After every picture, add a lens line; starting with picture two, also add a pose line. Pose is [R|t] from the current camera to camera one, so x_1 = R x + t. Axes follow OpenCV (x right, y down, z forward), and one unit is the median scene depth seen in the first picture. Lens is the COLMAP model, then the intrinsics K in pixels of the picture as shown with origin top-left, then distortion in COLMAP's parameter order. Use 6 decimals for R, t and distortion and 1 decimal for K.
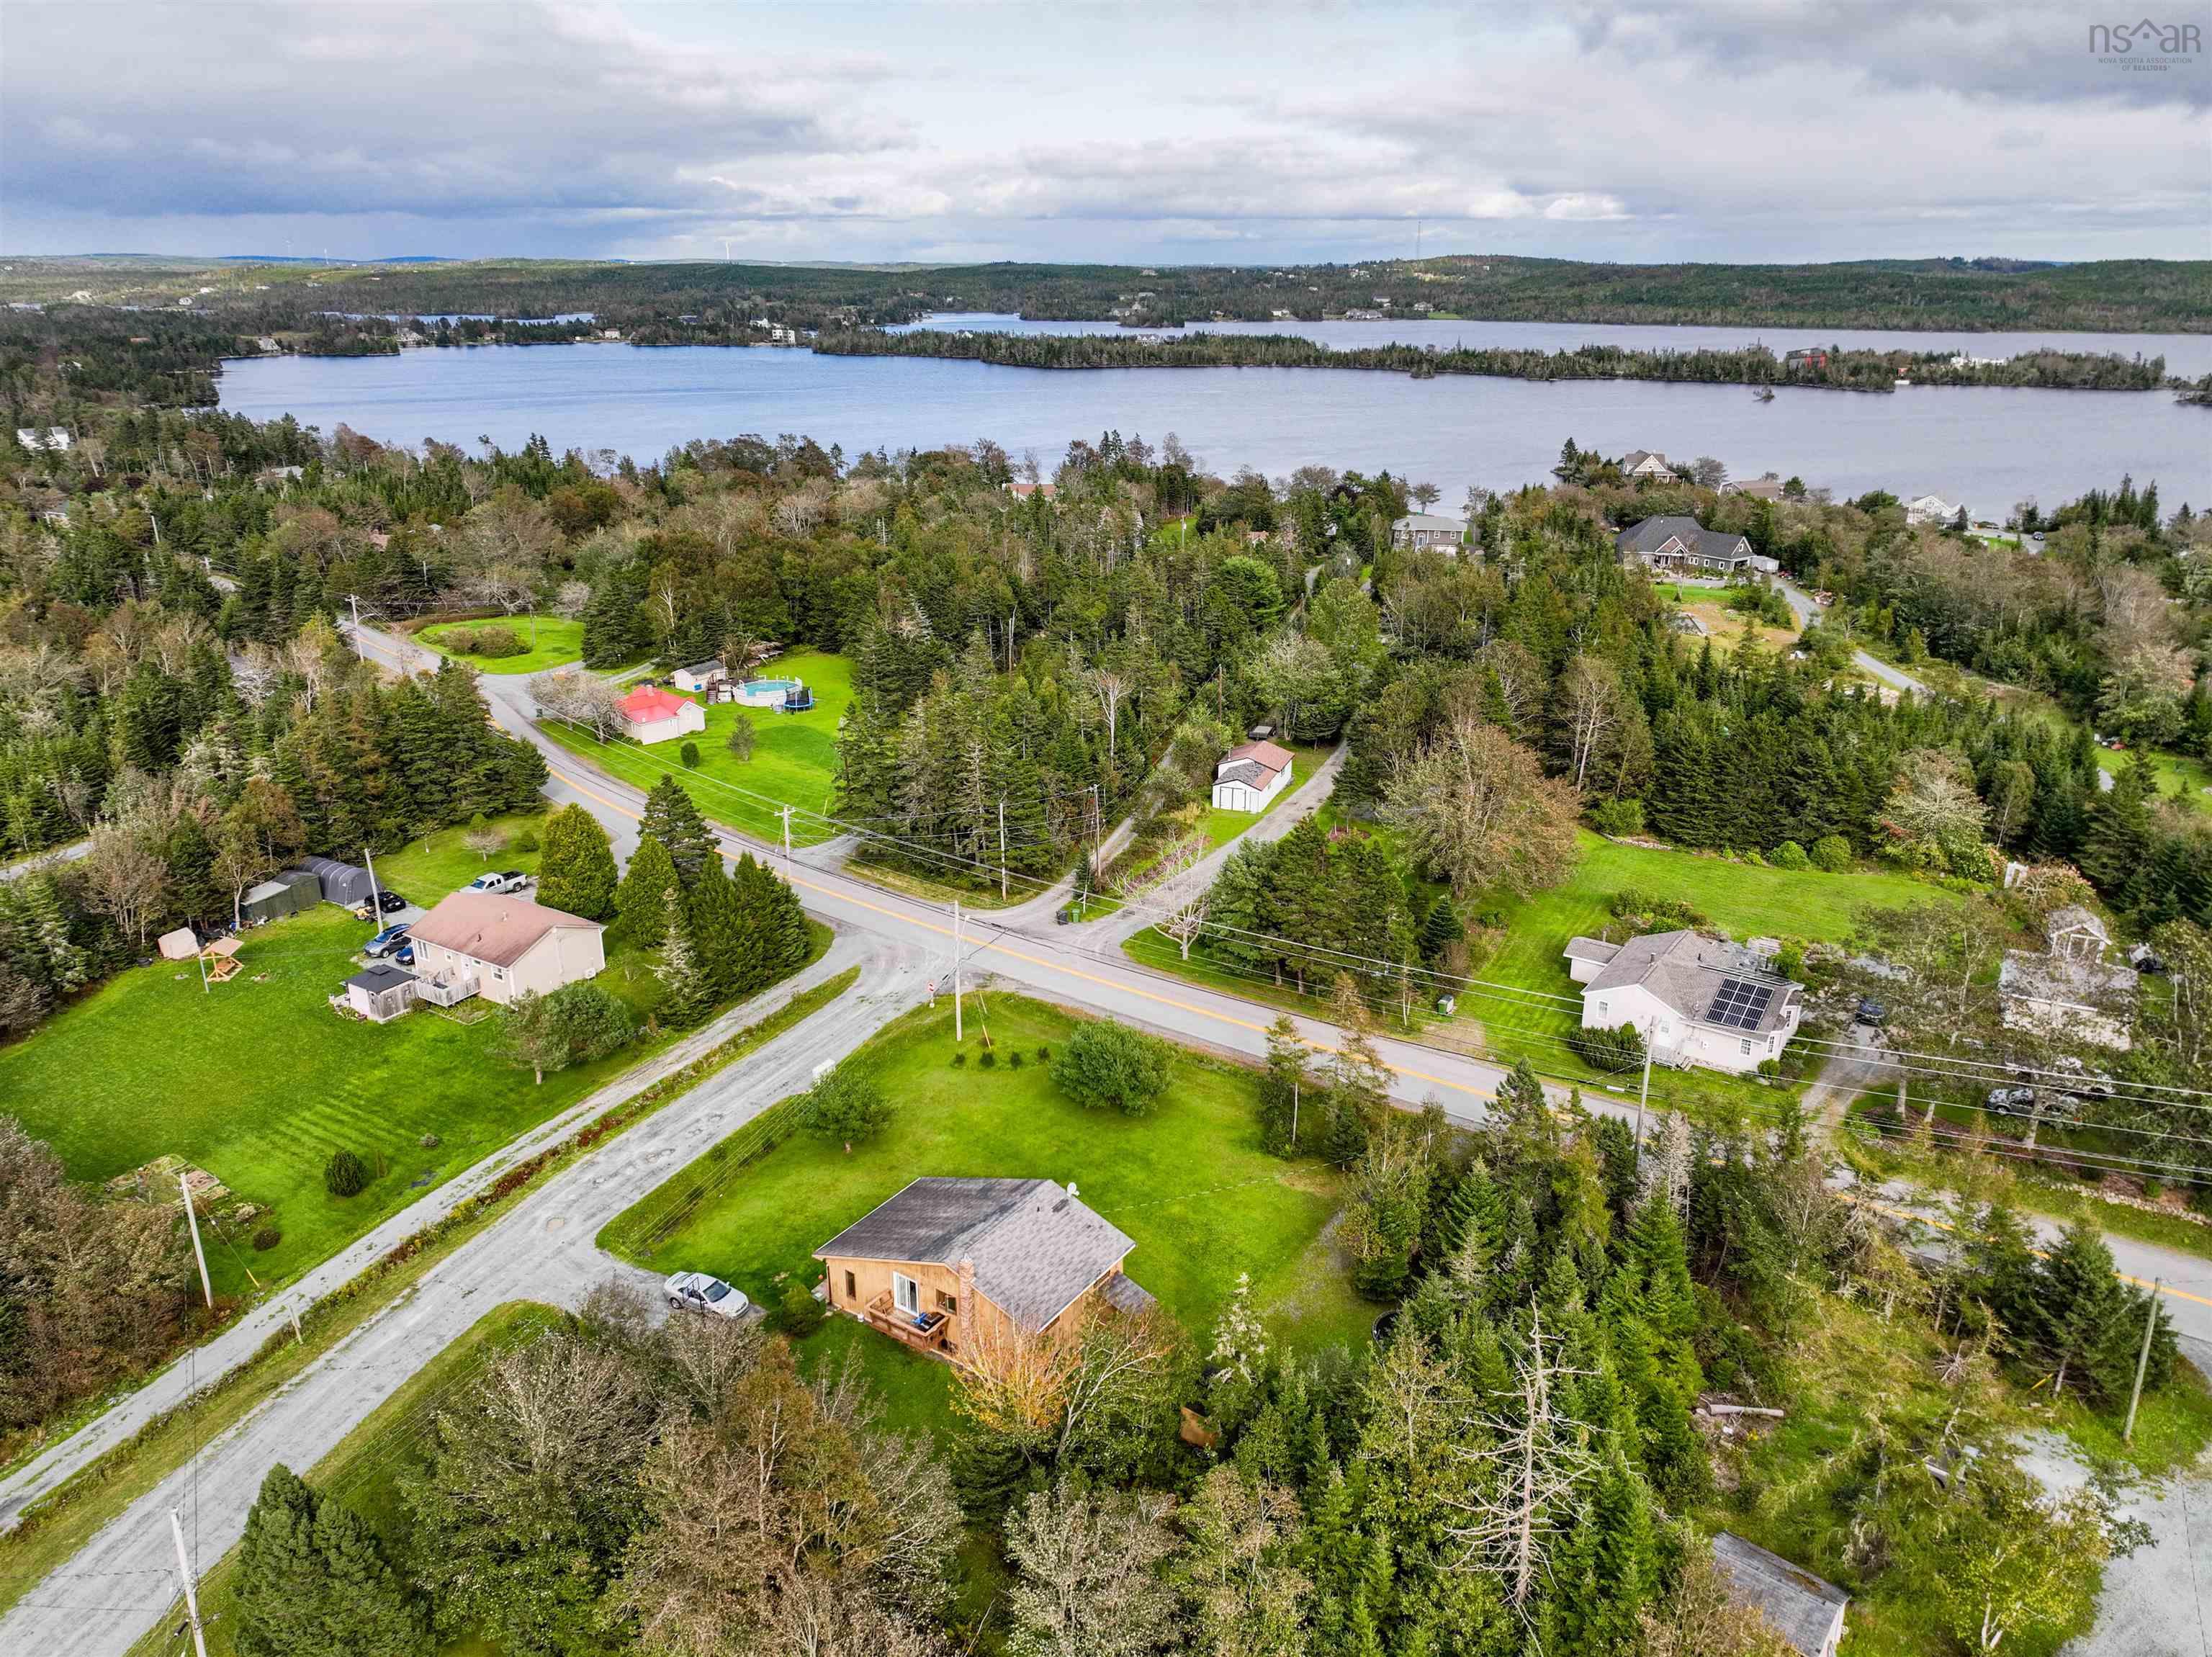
lens RADIAL K [[1569.4, 0, 1098.8], [0, 1569.4, 827.9], [0, 0, 1]] dist [0.001159, 0.014389]
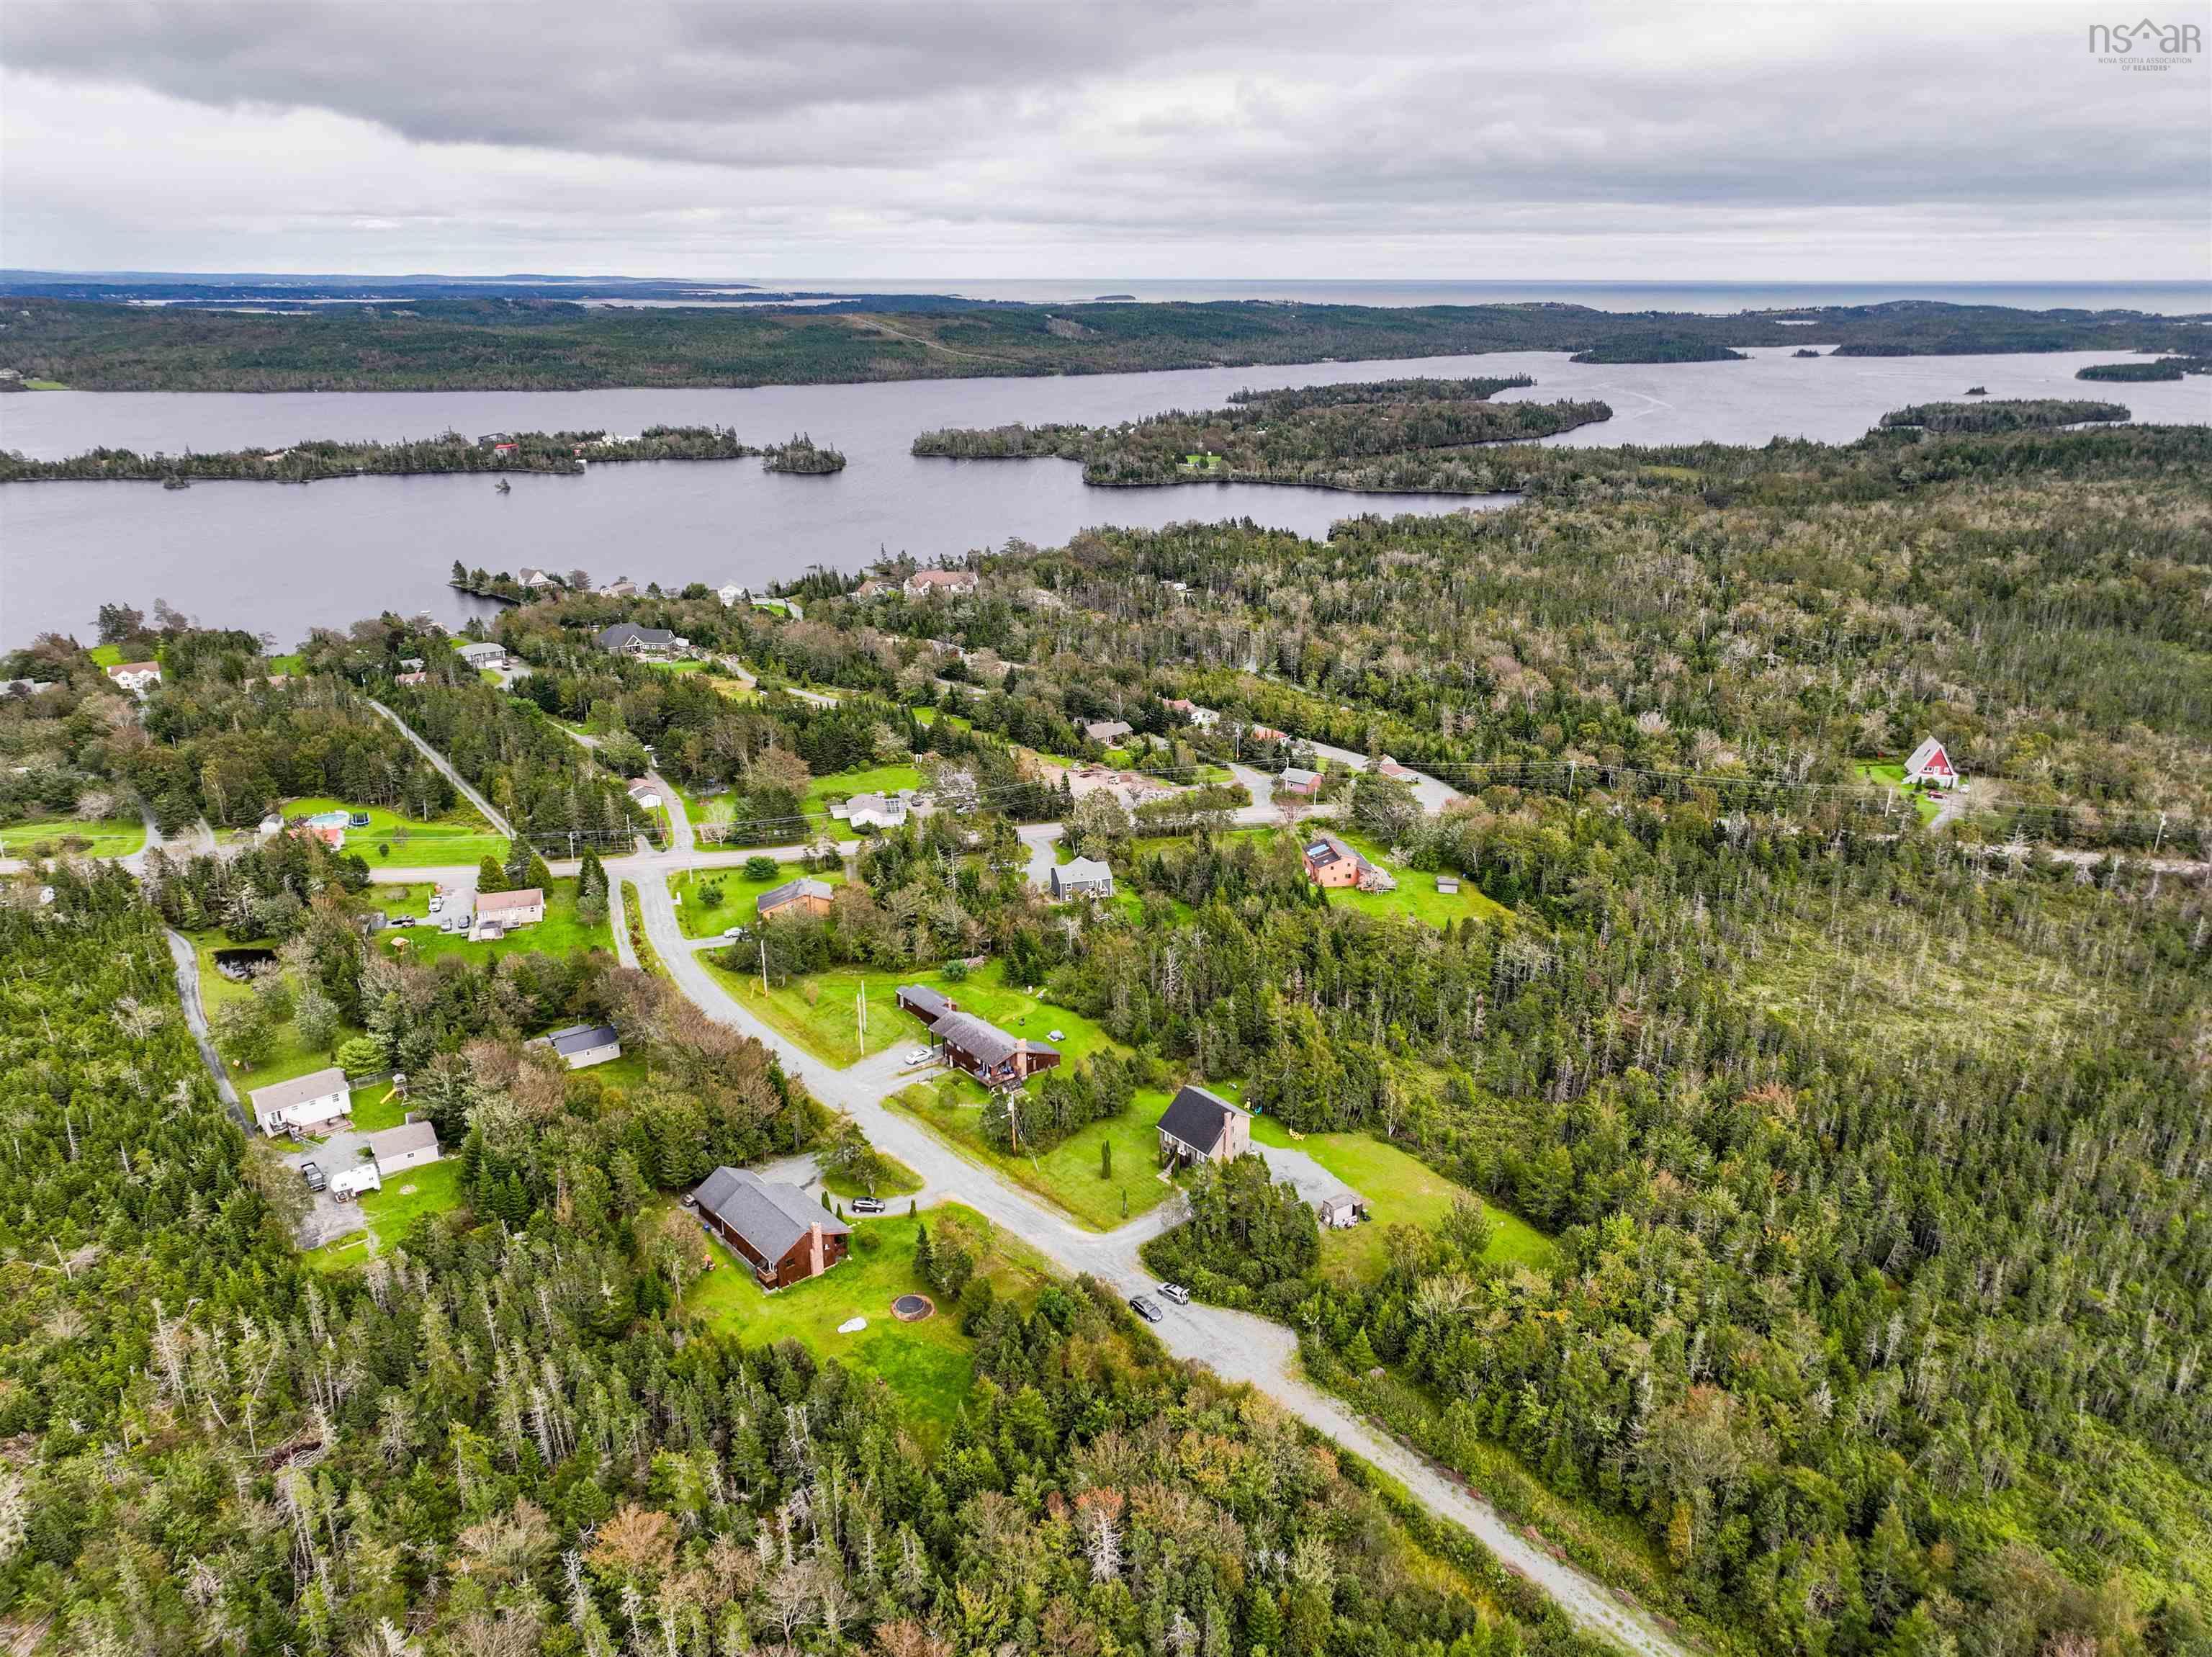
lens RADIAL K [[1569.4, 0, 1109.5], [0, 1569.4, 824.2], [0, 0, 1]] dist [0.001159, 0.014389]
pose [[0.661751, -0.245521, 0.708382, -0.221732], [0.249898, 0.963059, 0.100343, -0.009877], [-0.706849, 0.110621, 0.698661, -0.222603]]
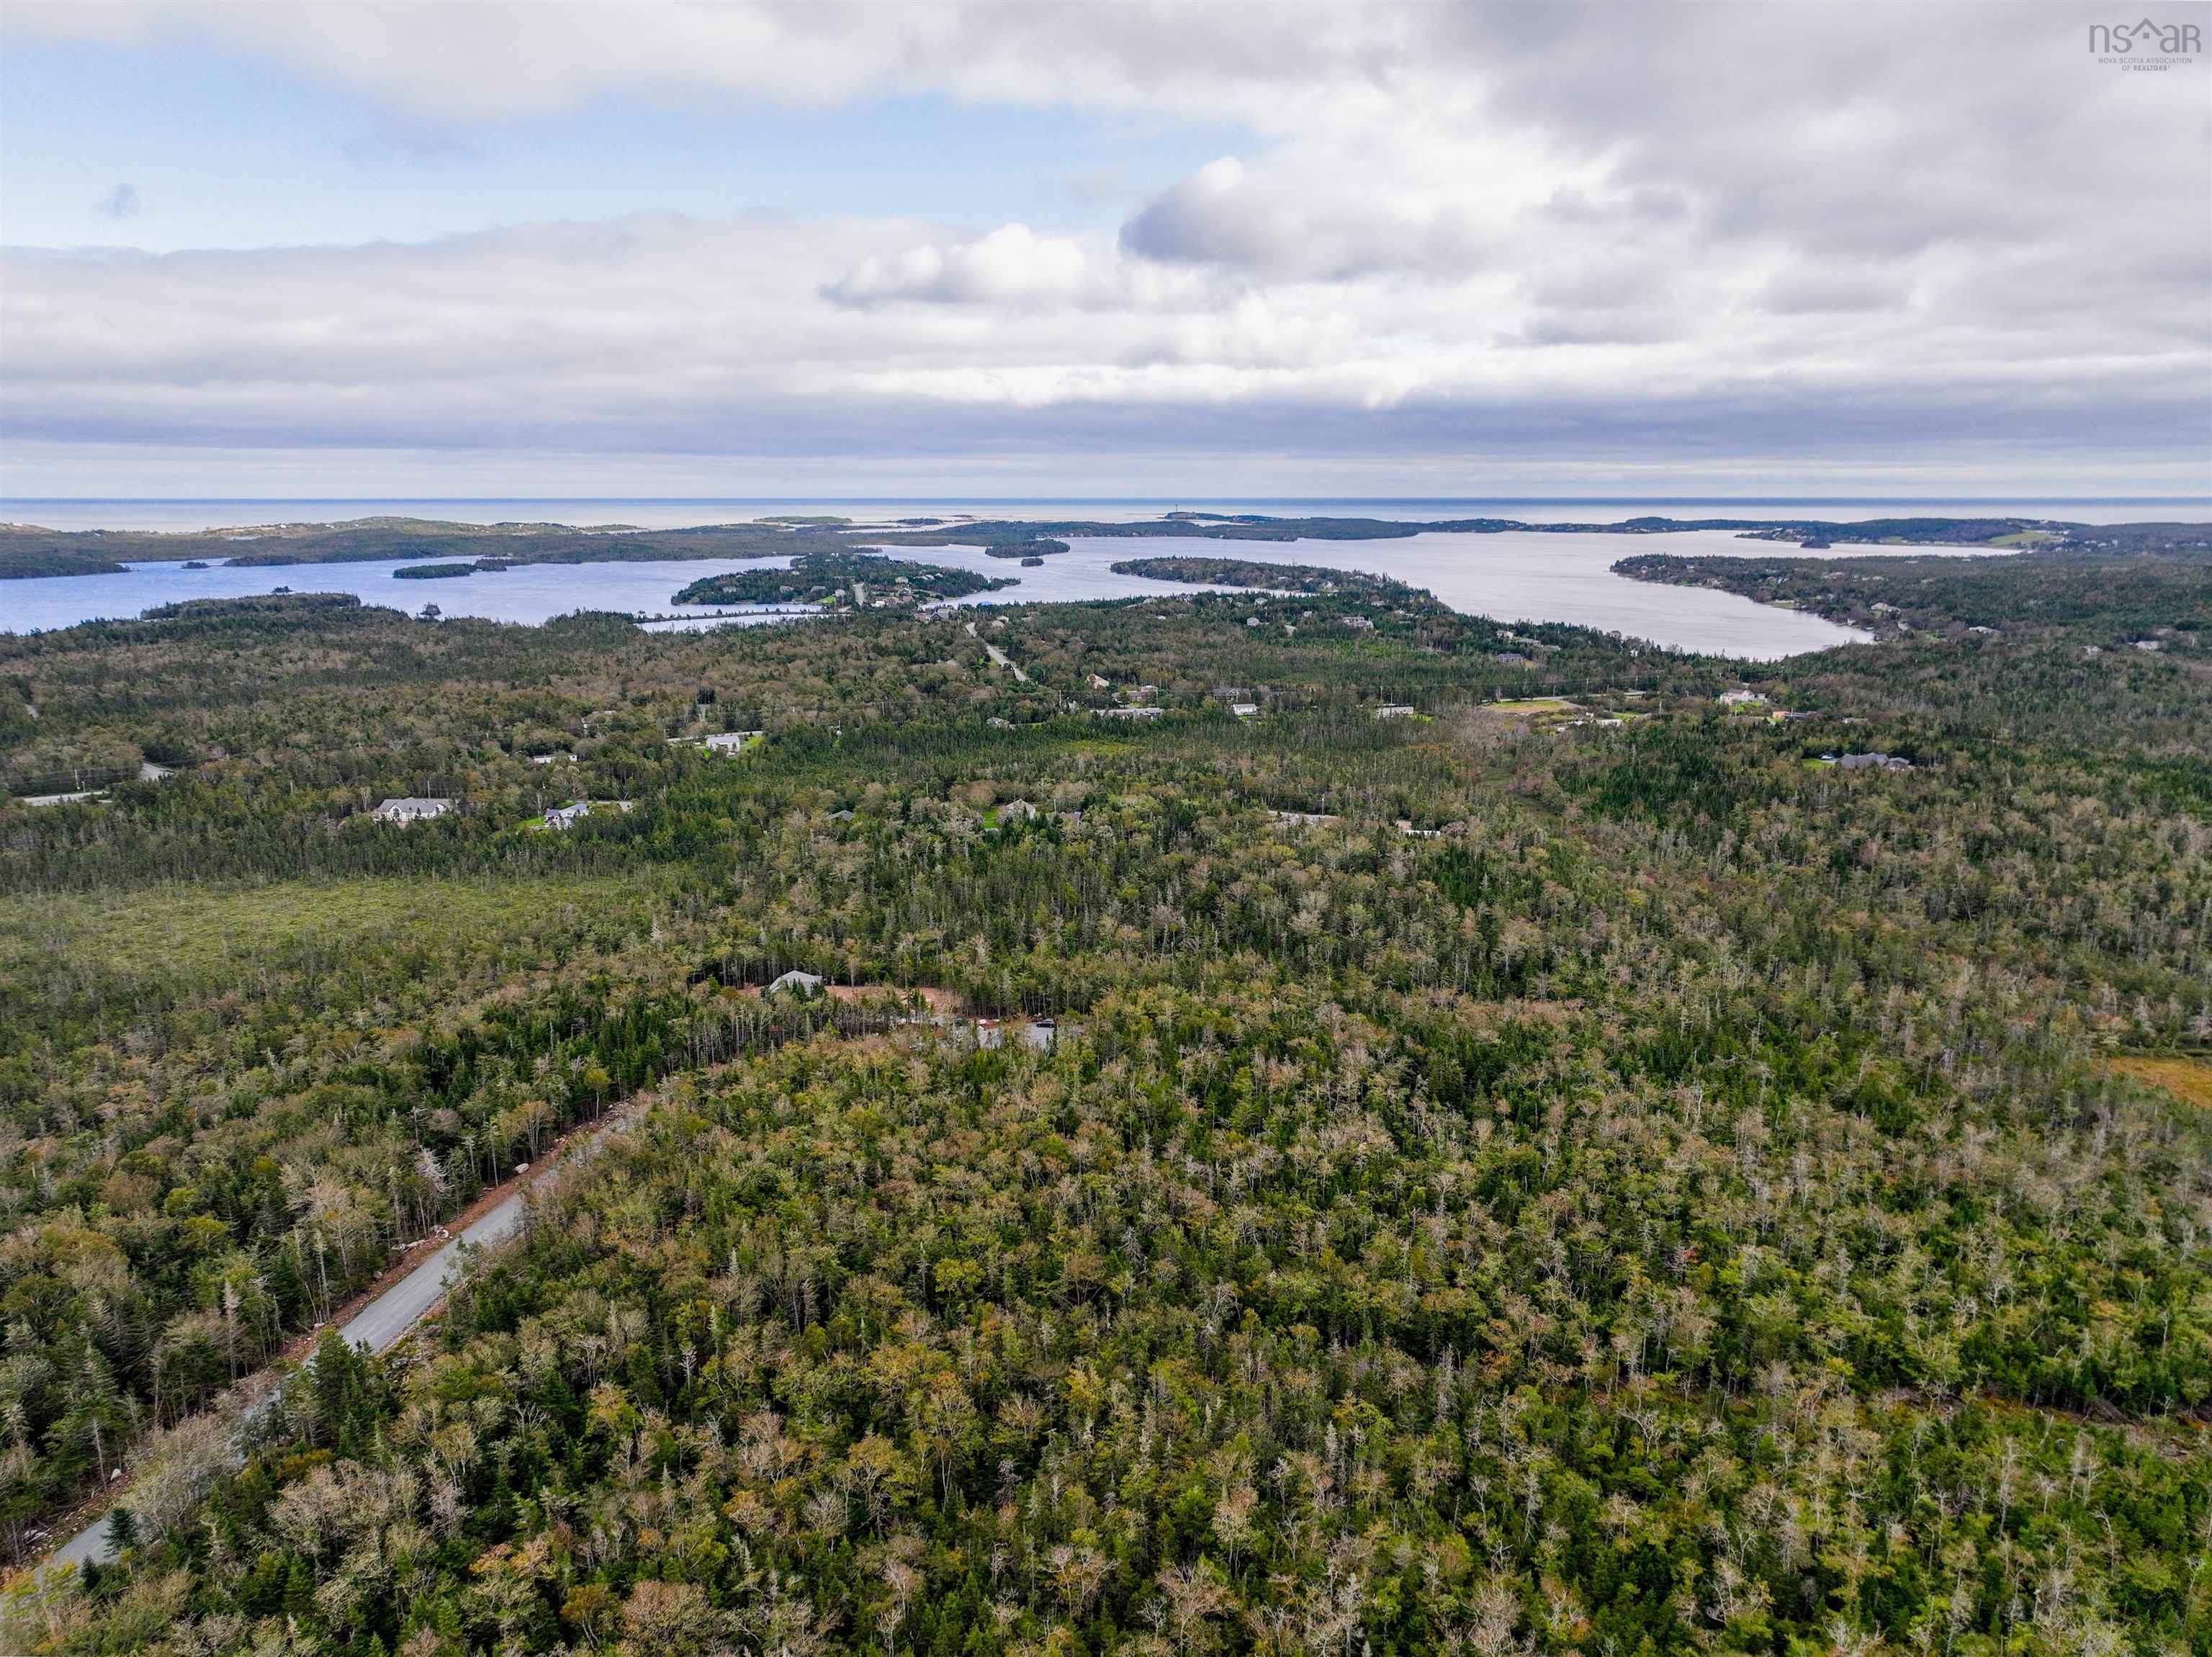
lens RADIAL K [[1569.4, 0, 1114.0], [0, 1569.4, 848.2], [0, 0, 1]] dist [0.001159, 0.014389]
pose [[-0.101491, -0.219069, 0.970417, -0.536224], [0.337659, 0.909963, 0.240736, 0.162923], [-0.935781, 0.352102, -0.018383, -0.722142]]
